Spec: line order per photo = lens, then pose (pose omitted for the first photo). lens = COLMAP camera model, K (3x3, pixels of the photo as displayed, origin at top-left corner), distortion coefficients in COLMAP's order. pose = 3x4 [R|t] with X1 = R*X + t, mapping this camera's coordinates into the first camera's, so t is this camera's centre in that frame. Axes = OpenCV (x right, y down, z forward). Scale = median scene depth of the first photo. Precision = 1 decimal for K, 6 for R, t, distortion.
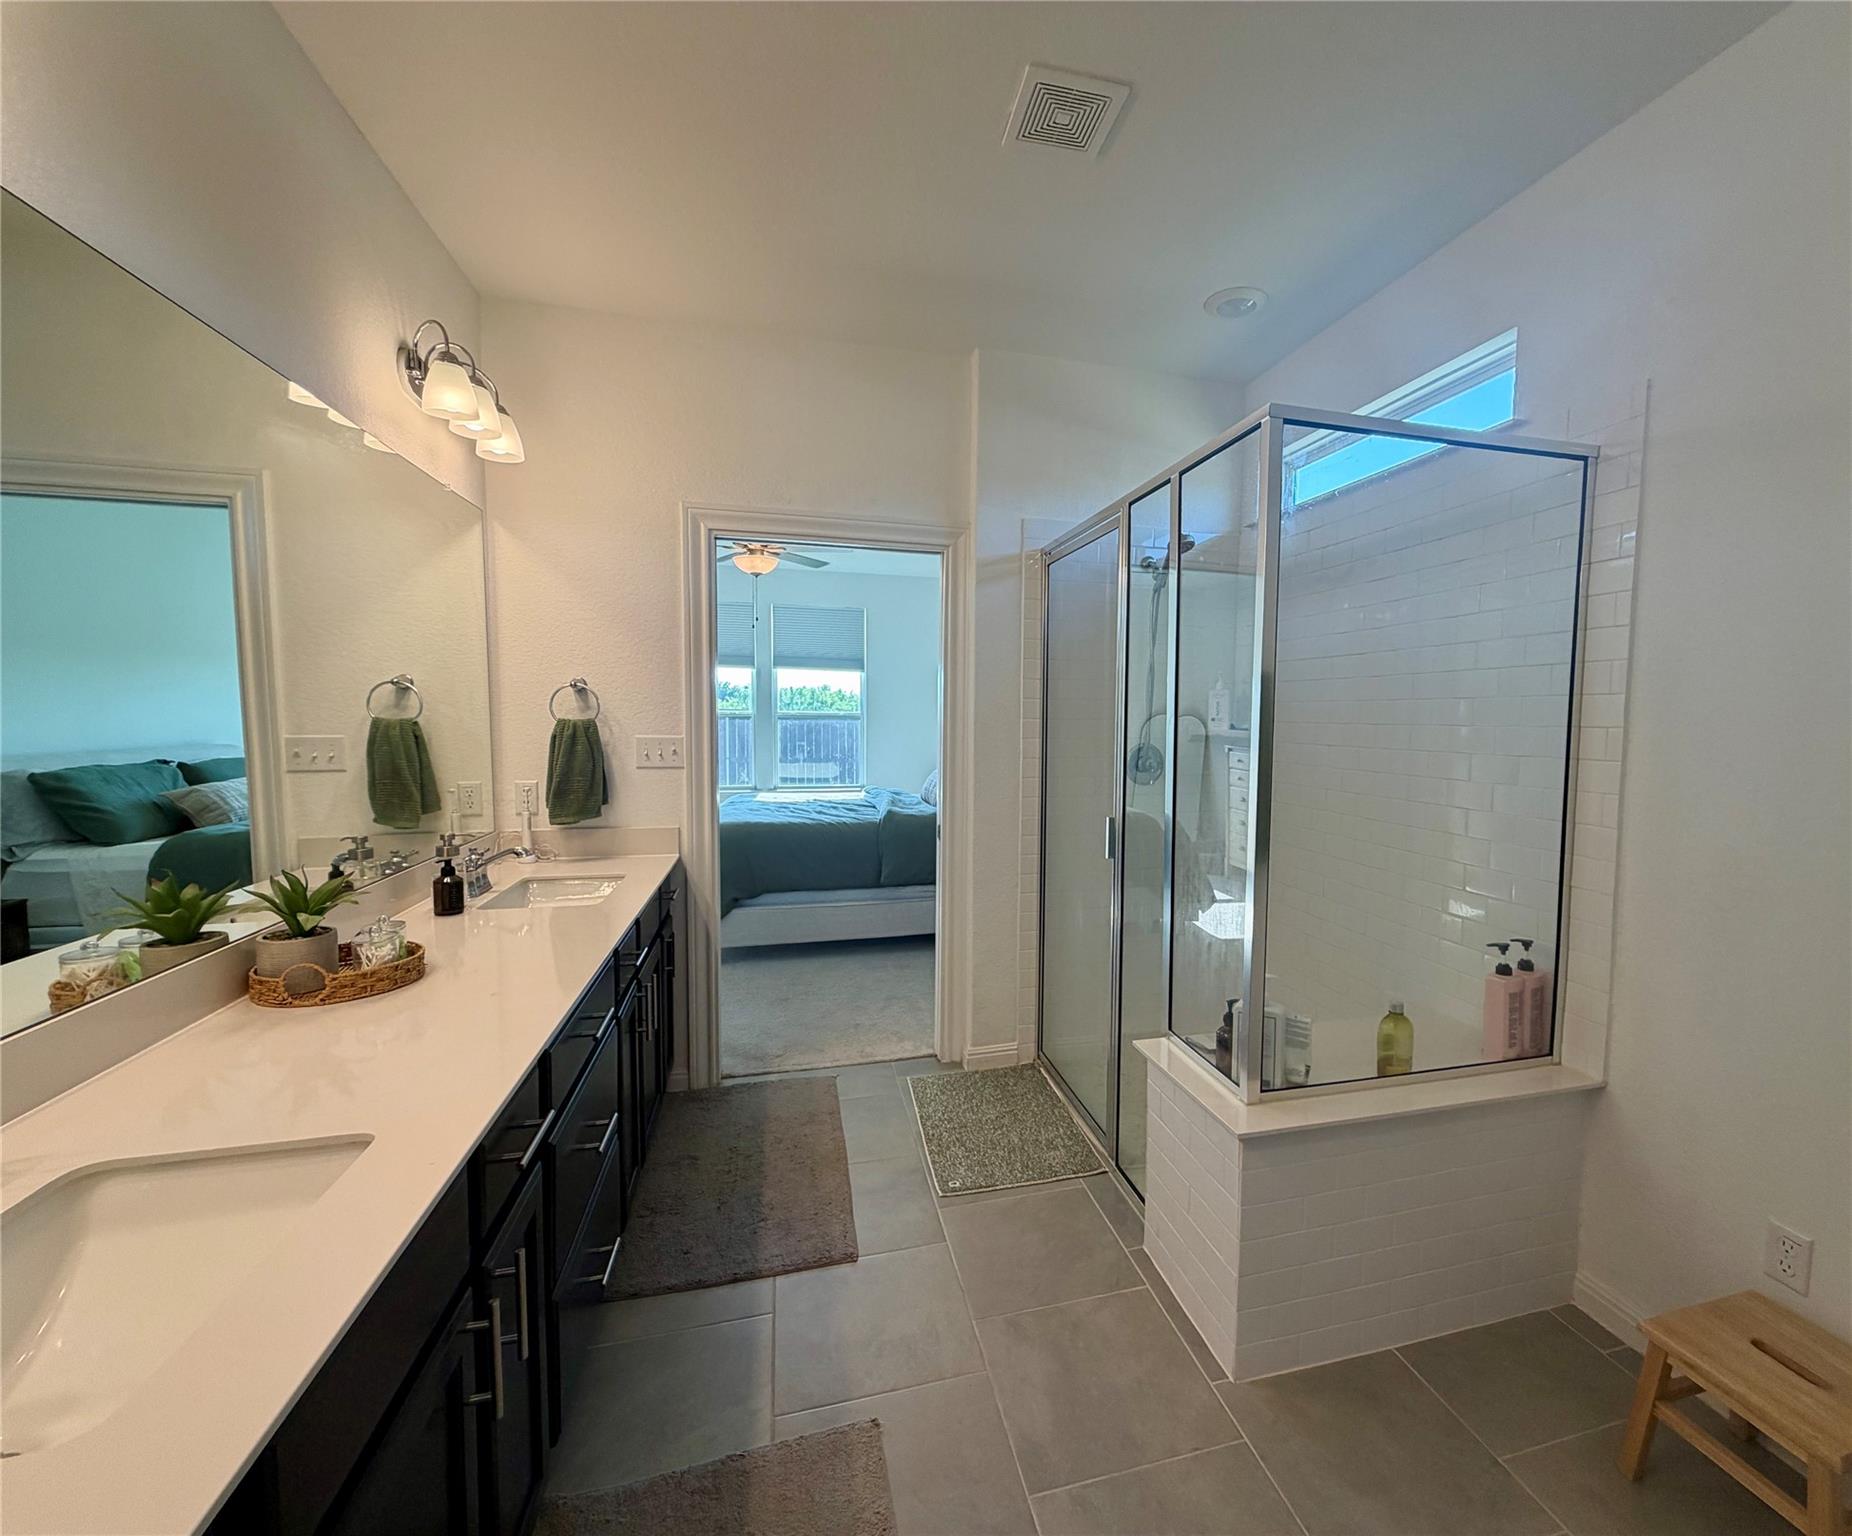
lens RADIAL K [[831.4, 0, 926.0], [0, 831.4, 768.0], [0, 0, 1]] dist [-0.000006, -0.000003]
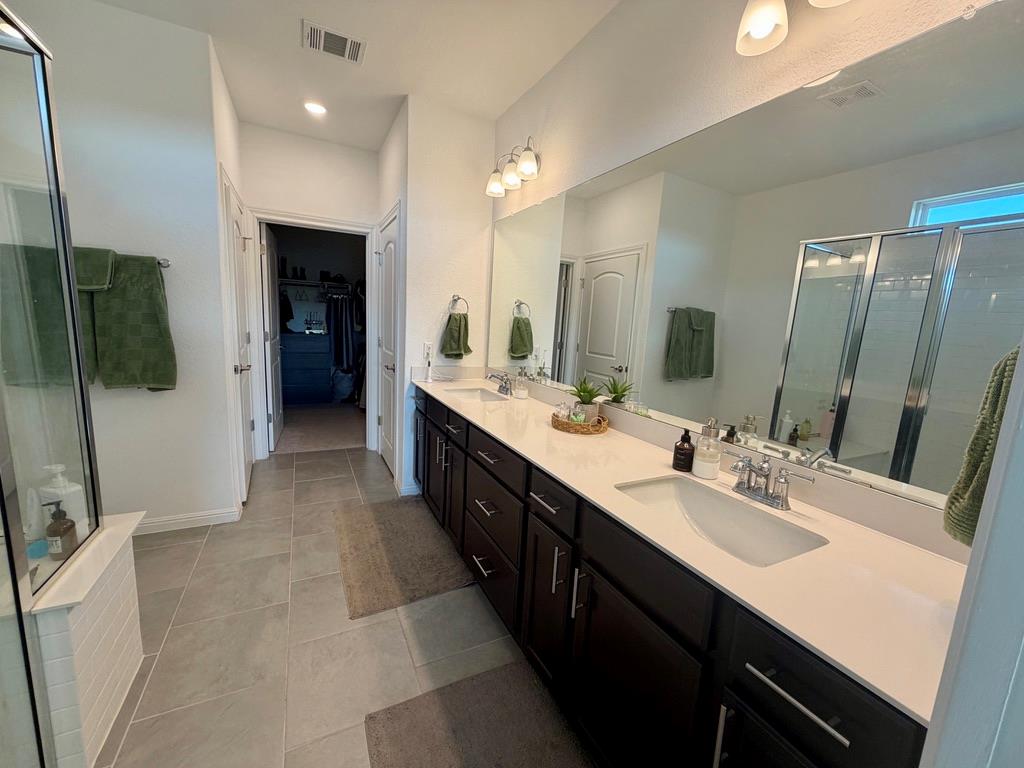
lens RADIAL K [[415.0, 0, 512.0], [0, 415.0, 384.0], [0, 0, 1]] dist [0.000848, 0.000235]
pose [[-0.954828, -0.014015, -0.296827, -0.130963], [-0.084131, 0.970767, 0.224795, -0.126373], [0.285000, 0.239613, -0.928095, 1.989838]]
